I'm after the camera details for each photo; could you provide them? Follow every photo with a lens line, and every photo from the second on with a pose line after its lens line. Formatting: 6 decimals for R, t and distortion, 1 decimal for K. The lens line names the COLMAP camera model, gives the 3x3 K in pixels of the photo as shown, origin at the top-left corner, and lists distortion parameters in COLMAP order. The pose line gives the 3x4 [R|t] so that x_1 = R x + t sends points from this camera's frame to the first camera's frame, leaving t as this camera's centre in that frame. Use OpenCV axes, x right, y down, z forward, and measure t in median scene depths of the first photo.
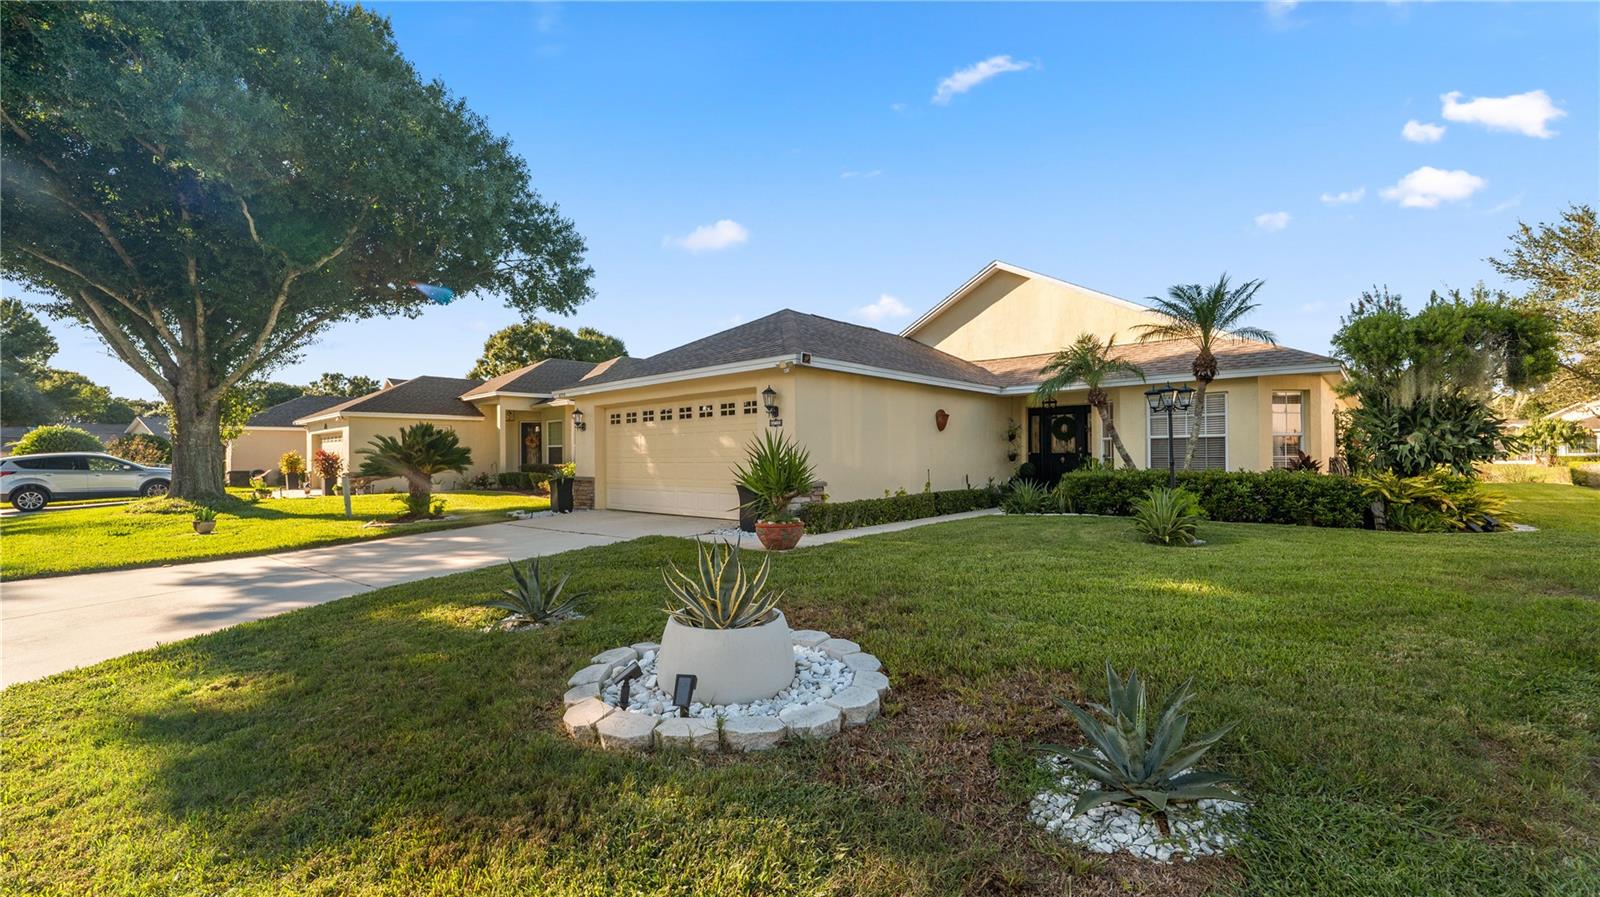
lens RADIAL K [[657.0, 0, 803.3], [0, 657.0, 449.8], [0, 0, 1]] dist [-0.011146, 0.001207]
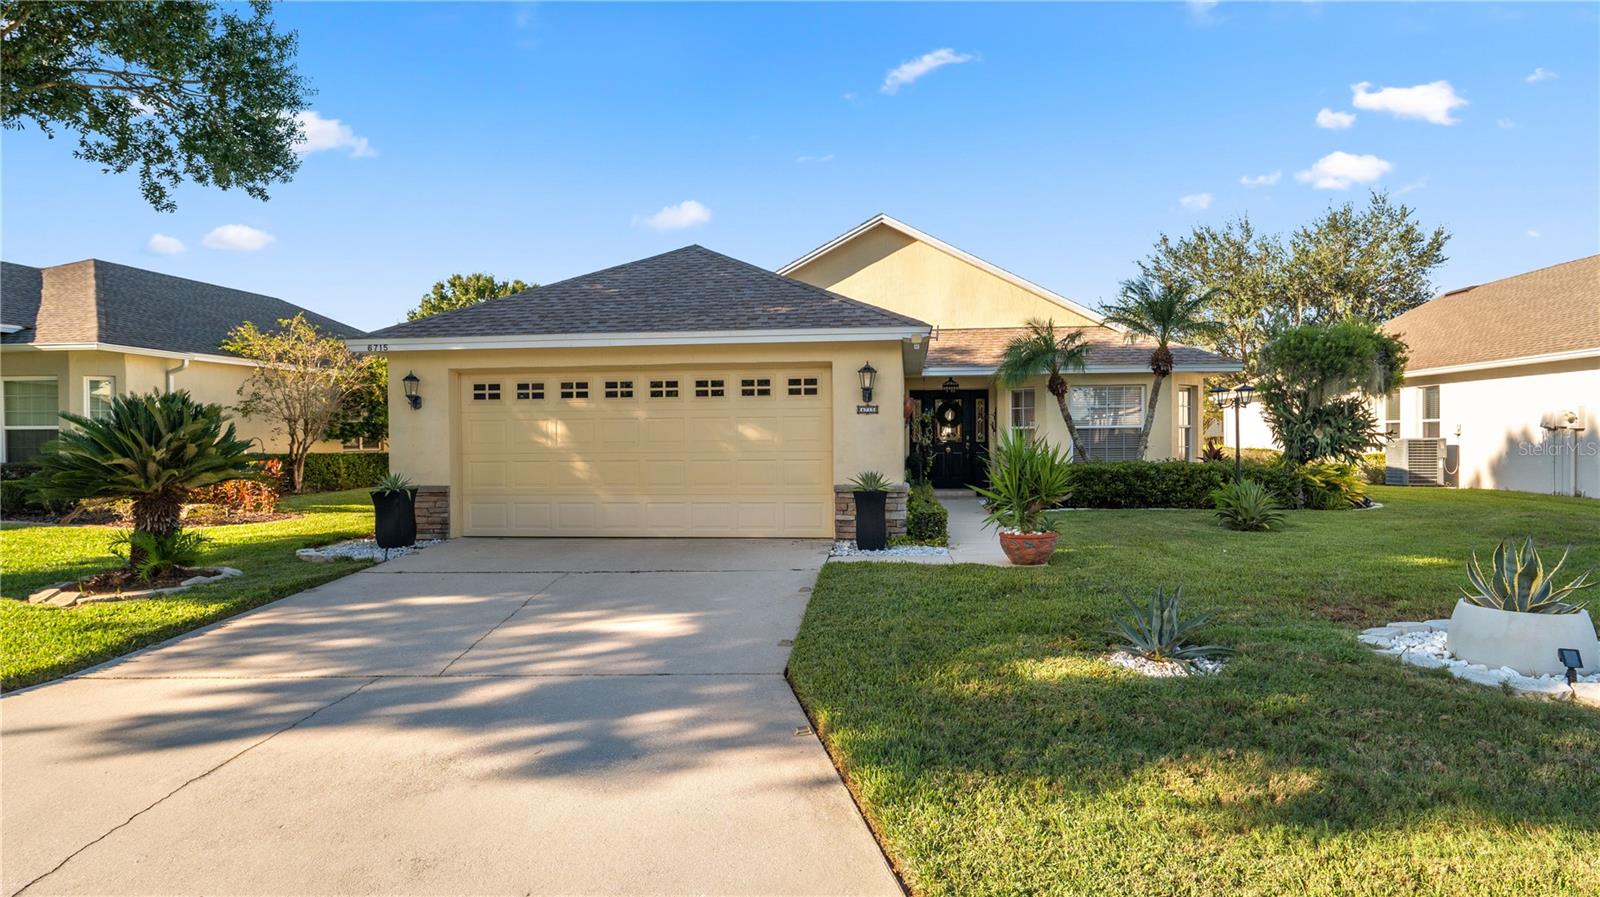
lens RADIAL K [[918.7, 0, 796.8], [0, 918.7, 444.5], [0, 0, 1]] dist [0.002604, -0.001054]
pose [[0.813322, -0.005028, 0.581792, -0.600017], [-0.004846, 0.999869, 0.015415, -0.012685], [-0.581794, -0.015356, 0.813191, 0.127624]]
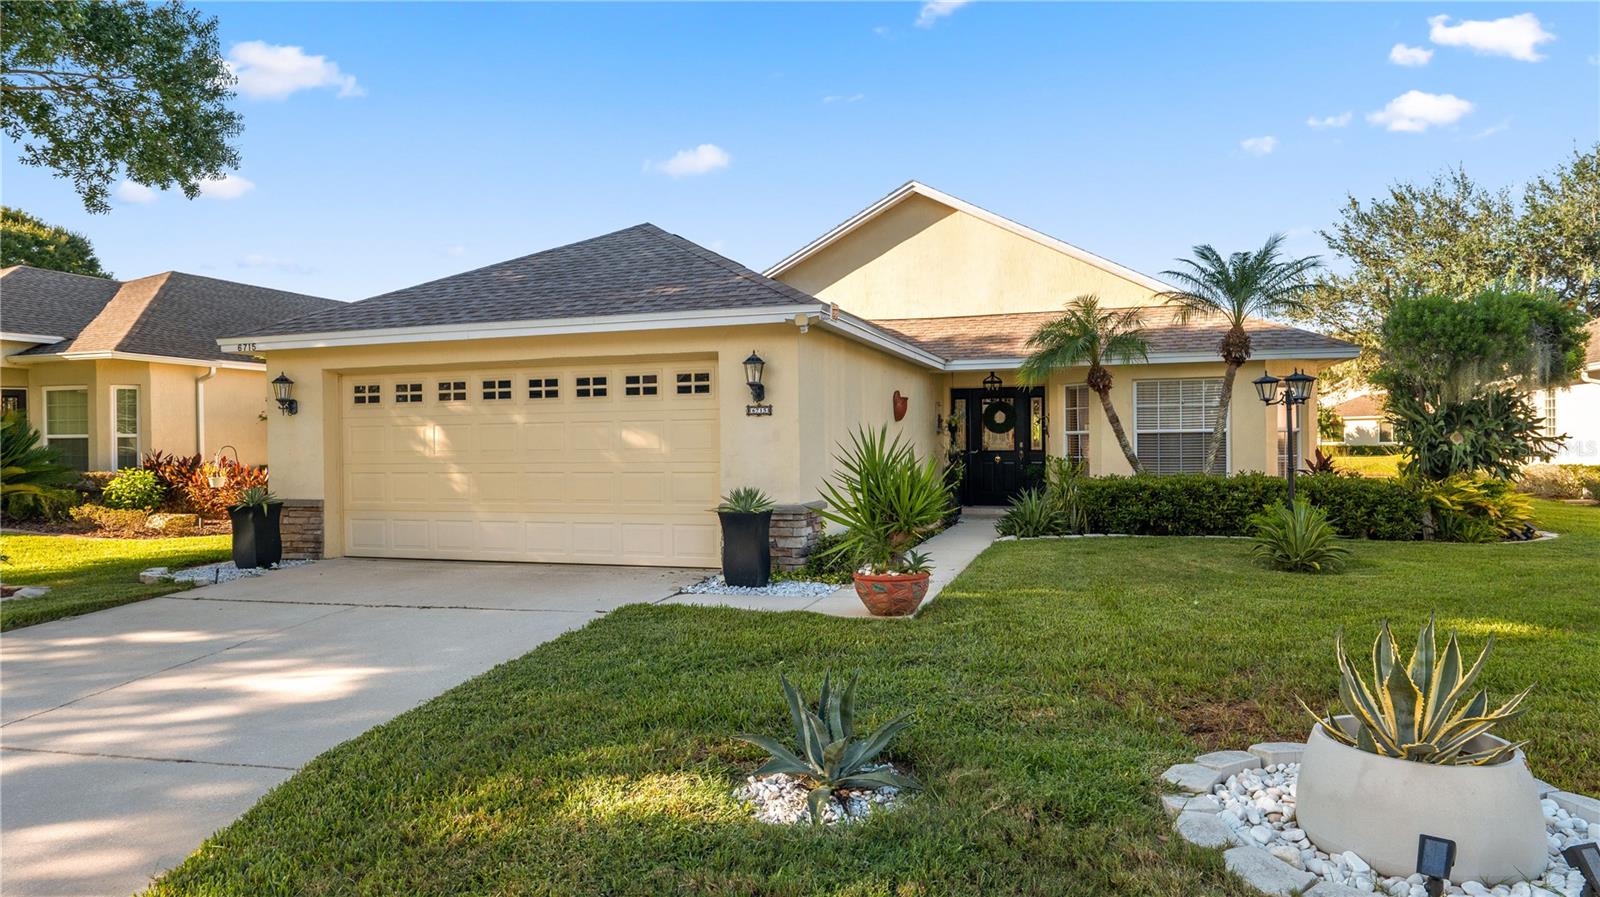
lens RADIAL K [[968.2, 0, 800.7], [0, 968.2, 439.7], [0, 0, 1]] dist [-0.001585, 0.001398]
pose [[0.912898, -0.000417, 0.408187, -0.308688], [-0.001395, 0.999990, 0.004140, -0.013414], [-0.408185, -0.004349, 0.912889, 0.109670]]
